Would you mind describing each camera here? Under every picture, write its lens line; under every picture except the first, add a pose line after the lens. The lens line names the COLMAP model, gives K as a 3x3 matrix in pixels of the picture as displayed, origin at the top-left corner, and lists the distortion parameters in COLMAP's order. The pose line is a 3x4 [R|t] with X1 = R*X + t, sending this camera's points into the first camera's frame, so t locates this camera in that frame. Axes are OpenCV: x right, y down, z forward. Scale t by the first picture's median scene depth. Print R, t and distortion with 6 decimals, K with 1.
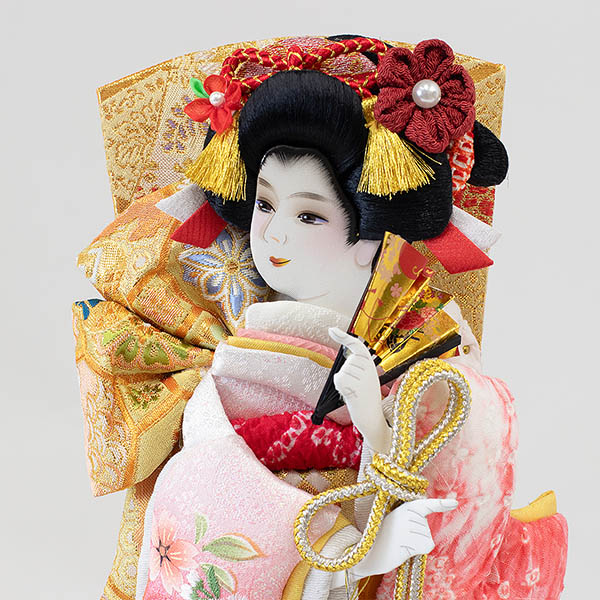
lens RADIAL K [[2213.7, 0, 300.0], [0, 2213.7, 300.0], [0, 0, 1]] dist [-0.132630, -1.091676]
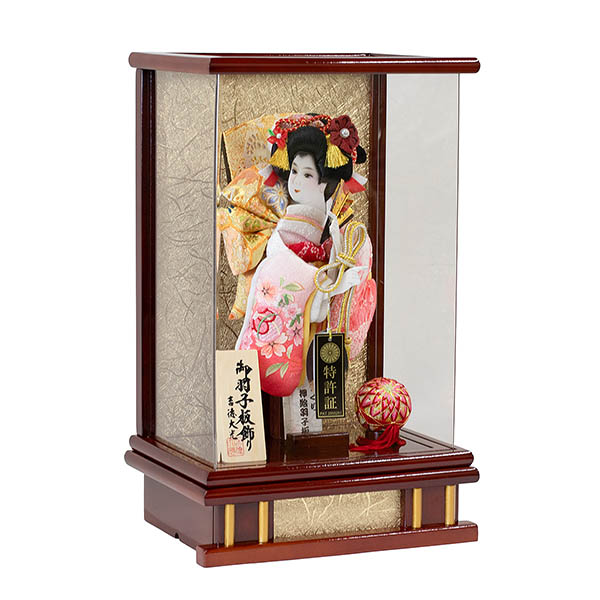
lens RADIAL K [[2437.5, 0, 300.0], [0, 2437.5, 300.0], [0, 0, 1]] dist [-0.111766, -1.341131]
pose [[0.923753, -0.043644, 0.380493, -1.249310], [0.044530, 0.998987, 0.006479, 0.106976], [-0.380390, 0.010959, 0.924761, -2.000566]]
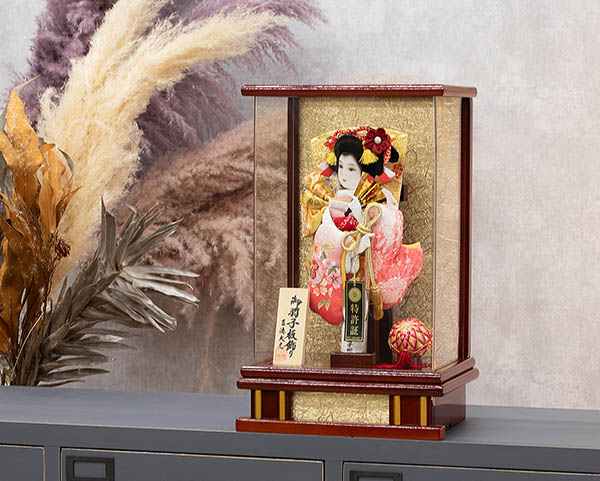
lens RADIAL K [[2396.1, 0, 300.0], [0, 2396.1, 240.5], [0, 0, 1]] dist [-0.159090, -1.703080]
pose [[0.948257, 0.019023, -0.316932, 1.354003], [-0.042297, 0.996875, -0.066719, 0.403905], [0.314673, 0.076672, 0.946099, -3.317599]]
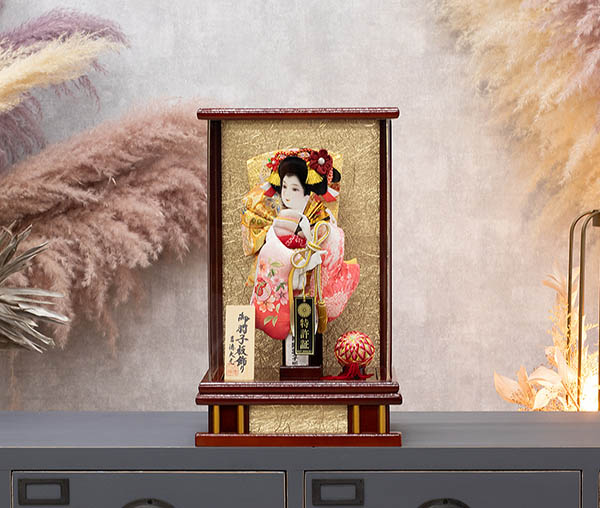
lens RADIAL K [[2264.4, 0, 300.0], [0, 2264.4, 254.0], [0, 0, 1]] dist [-0.079704, -3.801914]
pose [[0.999196, -0.003503, -0.039933, 0.191945], [0.000642, 0.997445, -0.071439, 0.407668], [0.040081, 0.071356, 0.996645, -3.435467]]
